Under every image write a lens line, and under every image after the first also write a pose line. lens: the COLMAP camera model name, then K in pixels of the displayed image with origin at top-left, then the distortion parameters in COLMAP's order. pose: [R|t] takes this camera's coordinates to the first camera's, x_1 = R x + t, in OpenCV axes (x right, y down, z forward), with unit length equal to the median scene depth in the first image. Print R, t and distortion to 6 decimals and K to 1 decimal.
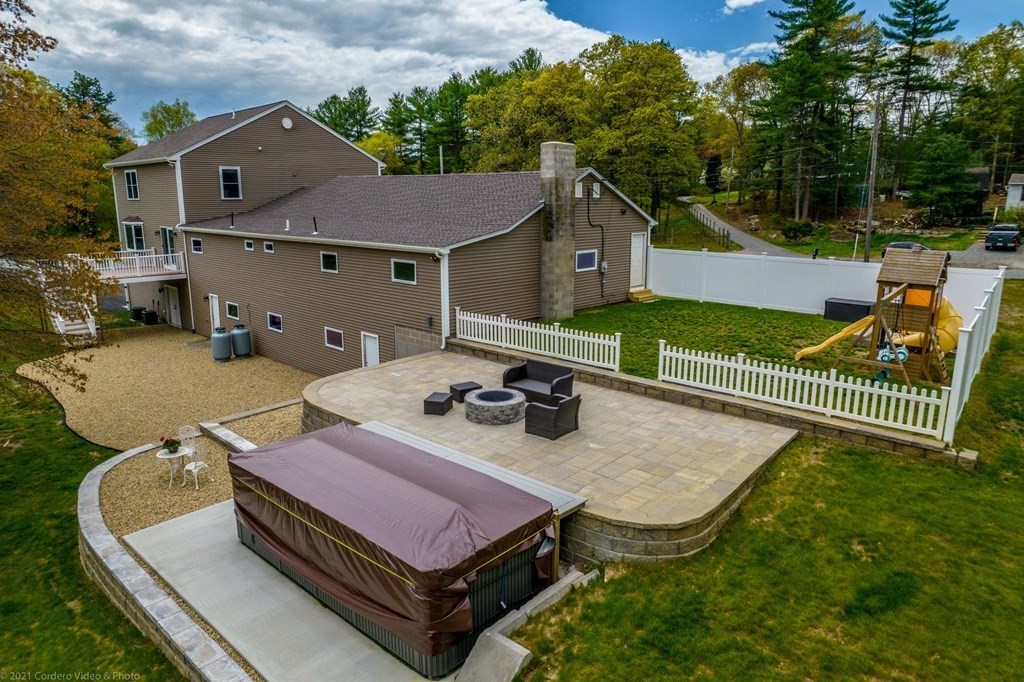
lens RADIAL K [[655.8, 0, 484.1], [0, 655.8, 341.3], [0, 0, 1]] dist [-0.058169, 0.045603]
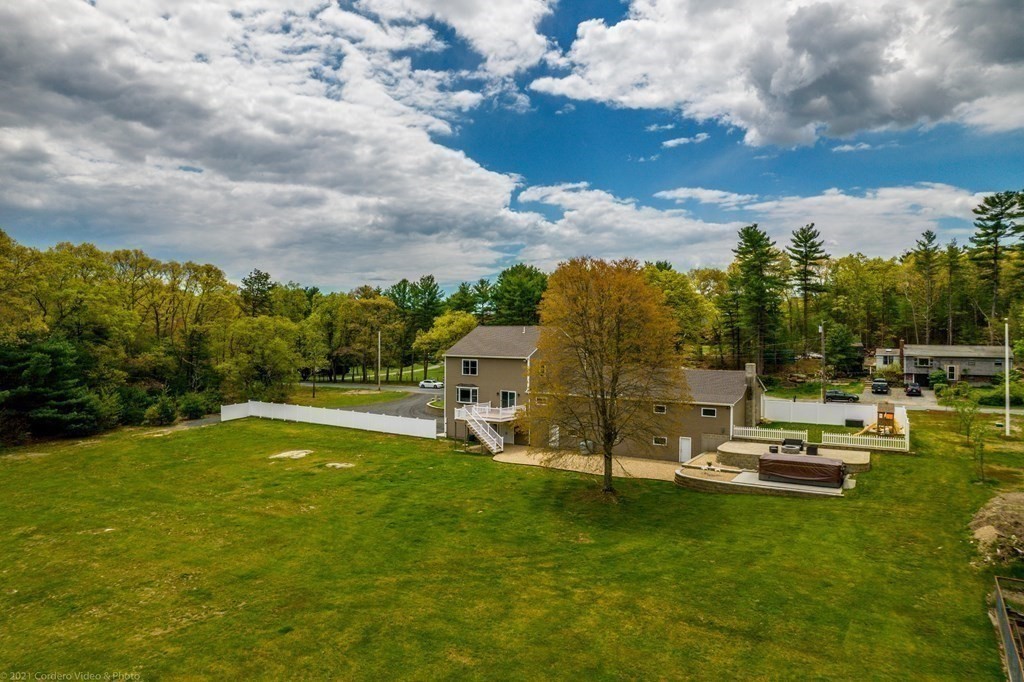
lens RADIAL K [[655.8, 0, 510.2], [0, 655.8, 344.4], [0, 0, 1]] dist [-0.058169, 0.045603]
pose [[0.981867, 0.001646, 0.189562, -0.440835], [0.037227, 0.978817, -0.201325, 0.039180], [-0.185878, 0.204731, 0.961007, -0.453507]]
